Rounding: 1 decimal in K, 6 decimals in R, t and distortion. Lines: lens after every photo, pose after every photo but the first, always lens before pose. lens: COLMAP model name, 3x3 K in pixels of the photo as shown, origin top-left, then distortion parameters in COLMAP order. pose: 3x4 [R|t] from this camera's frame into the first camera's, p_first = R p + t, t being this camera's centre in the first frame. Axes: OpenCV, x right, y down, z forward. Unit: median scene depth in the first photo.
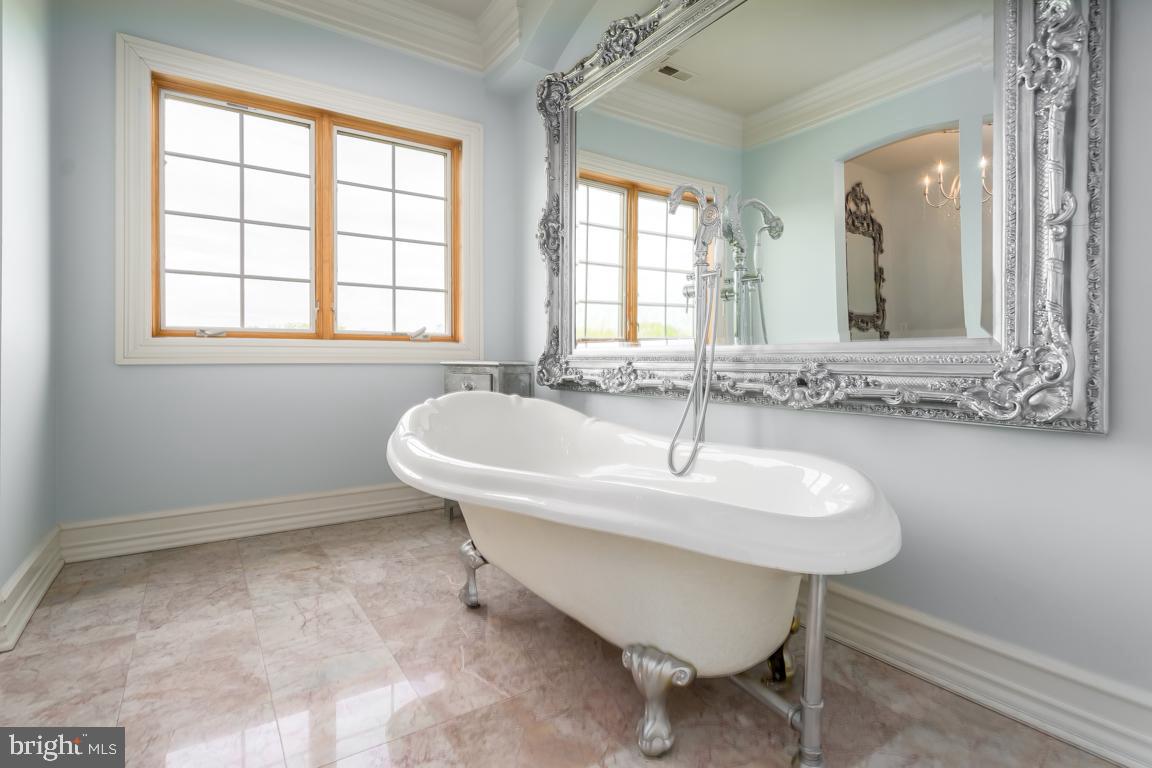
lens RADIAL K [[567.9, 0, 577.6], [0, 567.9, 358.2], [0, 0, 1]] dist [0.000002, 0.000027]
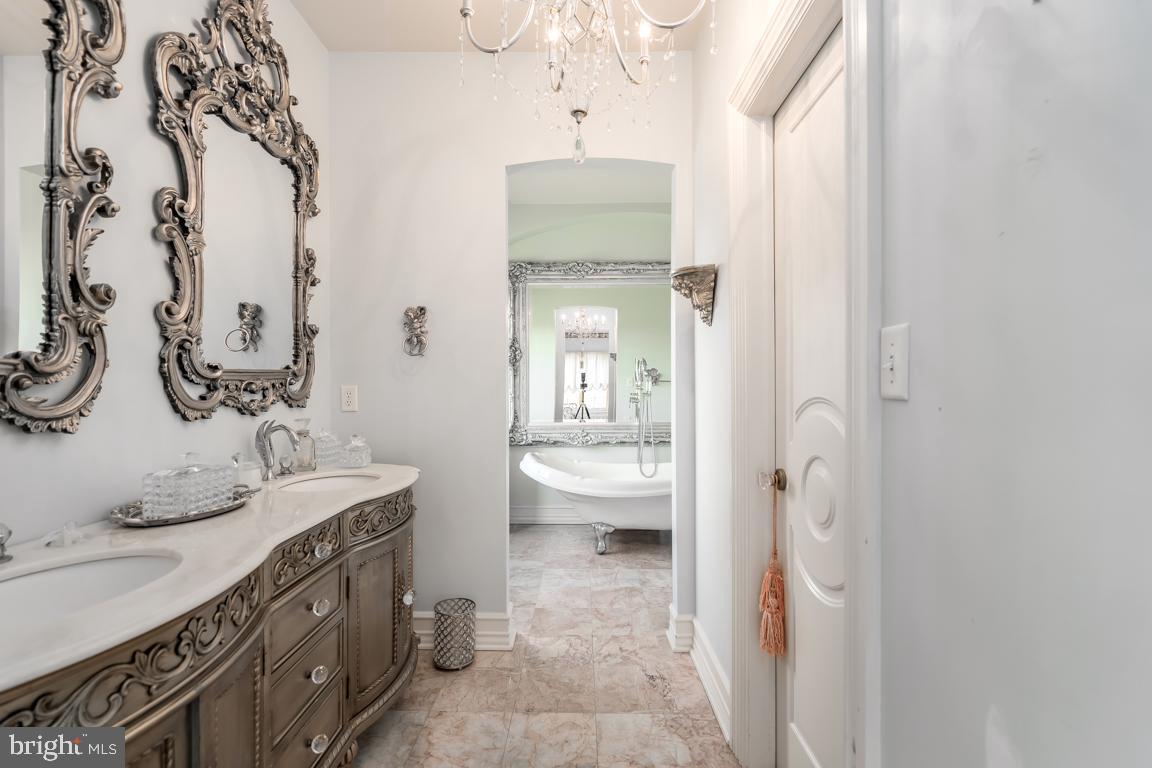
lens RADIAL K [[527.2, 0, 574.8], [0, 527.2, 384.5], [0, 0, 1]] dist [-0.004010, -0.000538]
pose [[0.572086, -0.003912, 0.820184, -1.883606], [0.000246, 0.999989, 0.004599, -0.210271], [-0.820193, -0.002429, 0.572081, -0.051490]]
